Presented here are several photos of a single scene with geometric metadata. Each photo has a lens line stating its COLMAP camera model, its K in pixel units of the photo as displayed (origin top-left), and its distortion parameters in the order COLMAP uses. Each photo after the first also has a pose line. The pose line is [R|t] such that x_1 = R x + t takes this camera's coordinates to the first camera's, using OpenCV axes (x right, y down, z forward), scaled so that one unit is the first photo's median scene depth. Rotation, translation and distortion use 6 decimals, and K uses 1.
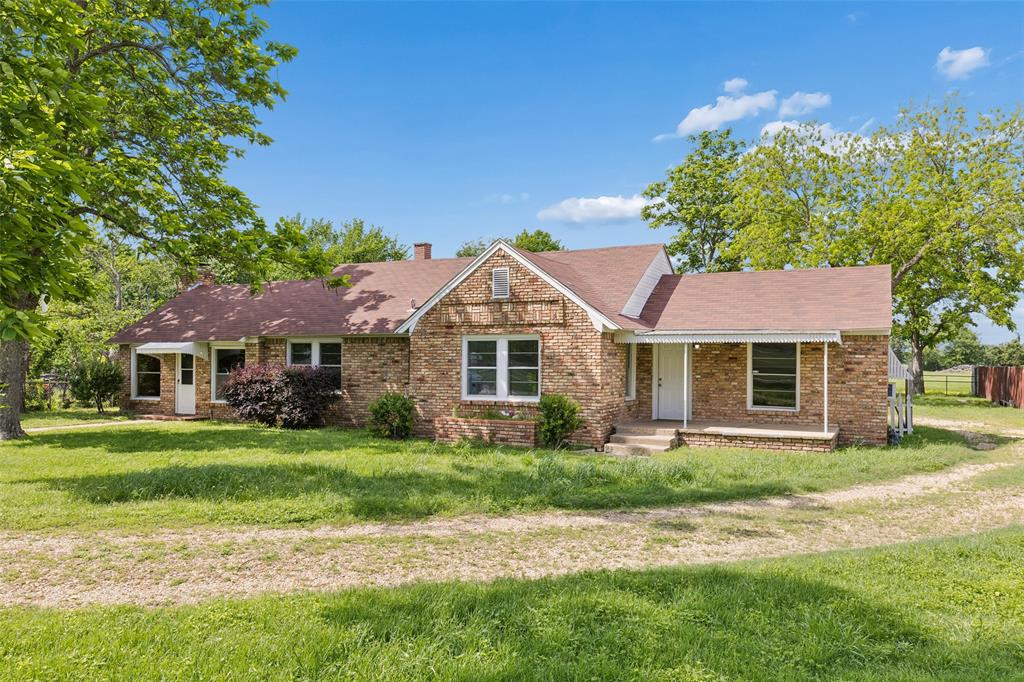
lens RADIAL K [[750.1, 0, 512.0], [0, 750.1, 341.0], [0, 0, 1]] dist [-0.006413, -0.001613]
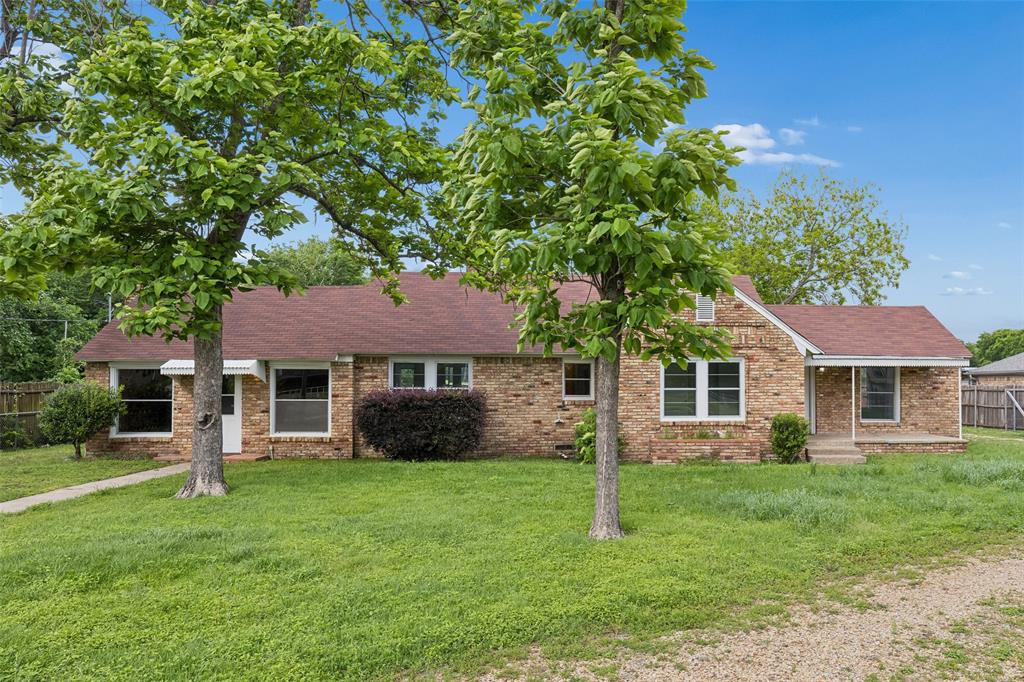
lens RADIAL K [[750.1, 0, 512.0], [0, 750.1, 341.0], [0, 0, 1]] dist [-0.006413, -0.001613]
pose [[0.862280, 0.024484, 0.505840, -0.752824], [-0.009676, 0.999445, -0.031881, 0.005251], [-0.506340, 0.022595, 0.862038, 0.240147]]
